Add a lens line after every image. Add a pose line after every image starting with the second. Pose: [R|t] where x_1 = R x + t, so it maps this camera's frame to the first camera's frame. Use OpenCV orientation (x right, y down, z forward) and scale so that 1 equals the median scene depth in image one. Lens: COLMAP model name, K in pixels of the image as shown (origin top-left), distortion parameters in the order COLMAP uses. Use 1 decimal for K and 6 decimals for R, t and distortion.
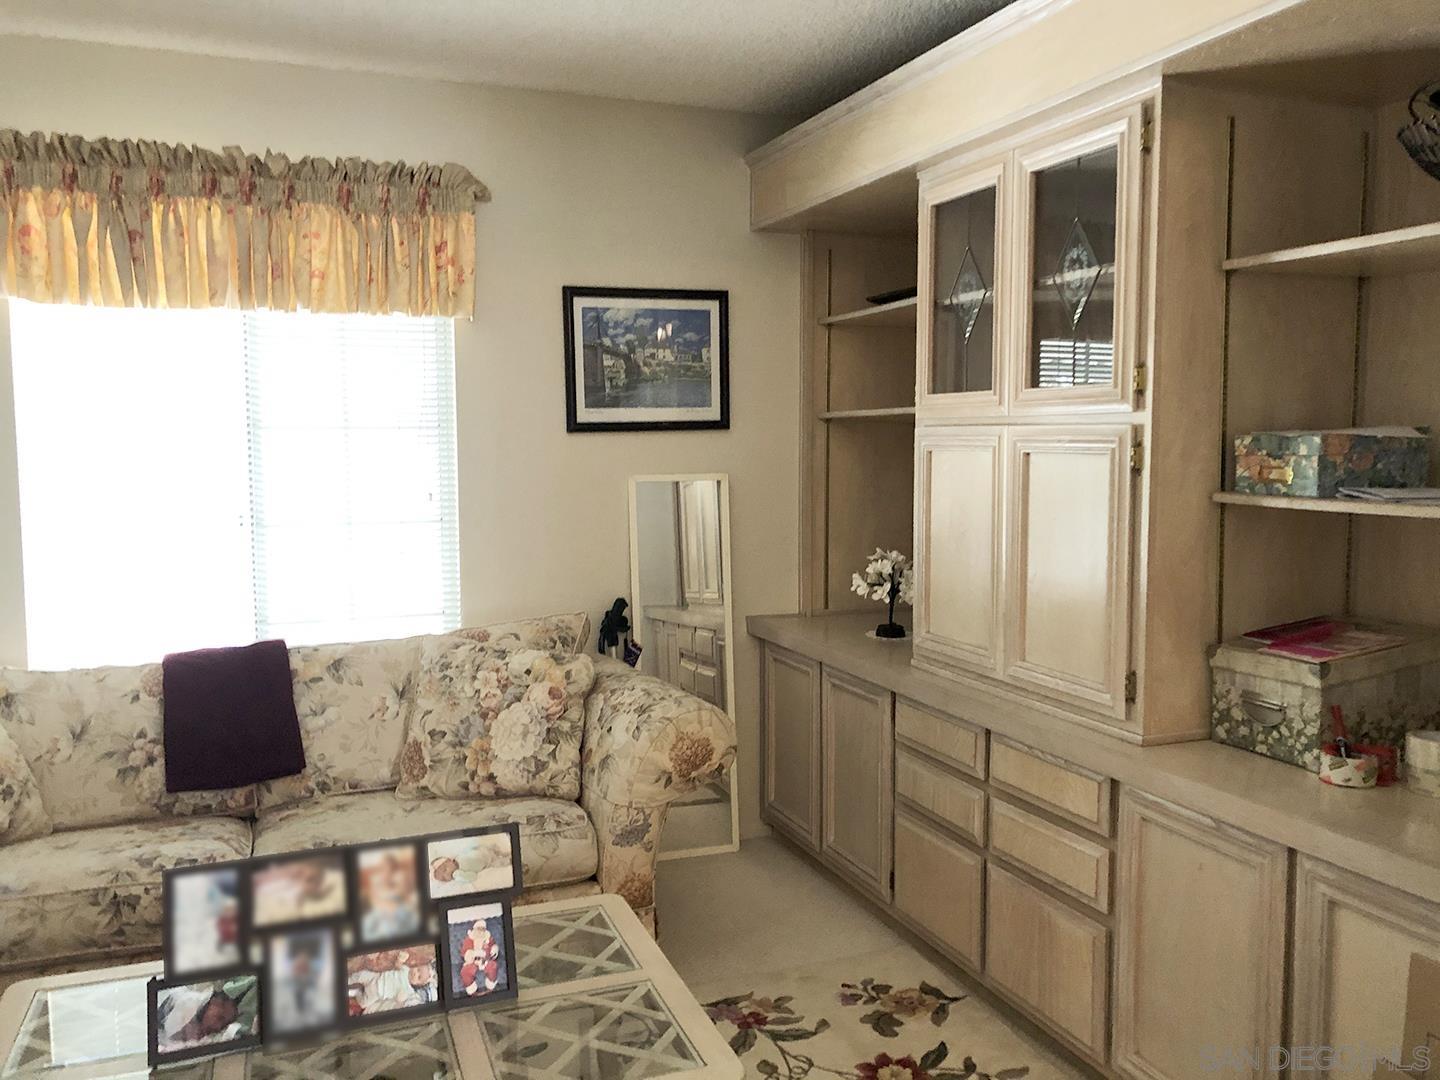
lens RADIAL K [[1179.3, 0, 720.0], [0, 1179.3, 540.0], [0, 0, 1]] dist [0.058836, 0.001106]
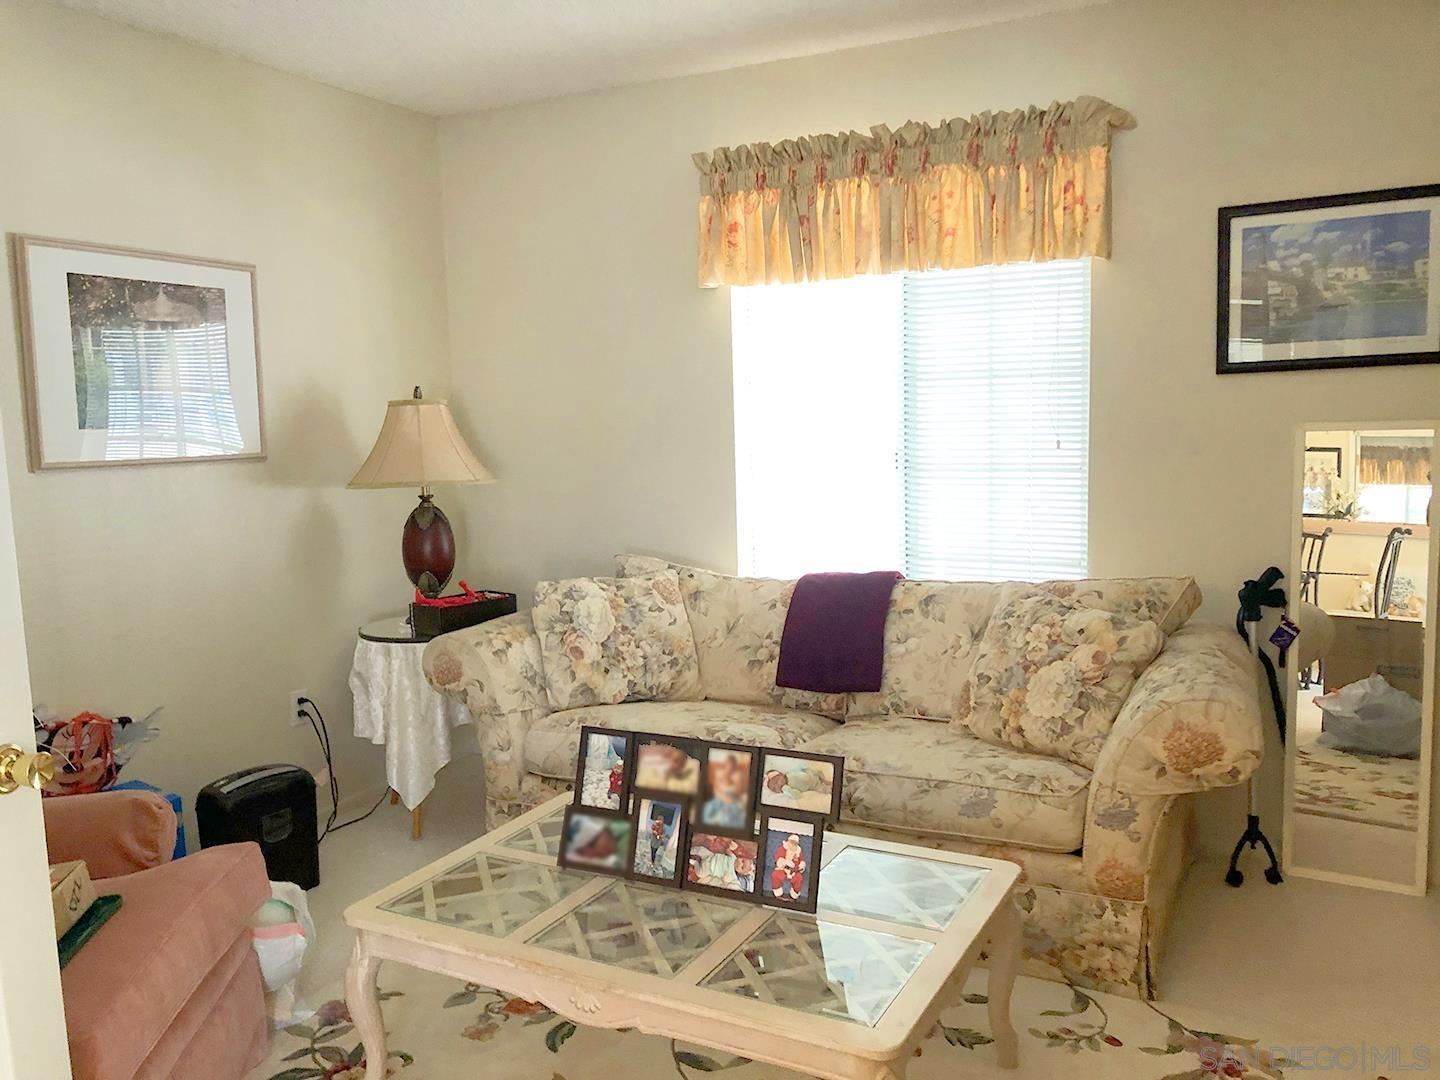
lens RADIAL K [[1182.1, 0, 720.0], [0, 1182.1, 540.0], [0, 0, 1]] dist [0.100718, -0.004897]
pose [[0.684028, 0.080592, -0.724990, 0.343791], [-0.045679, 0.996660, 0.067694, -0.014453], [0.728024, -0.013188, 0.685425, 0.132145]]
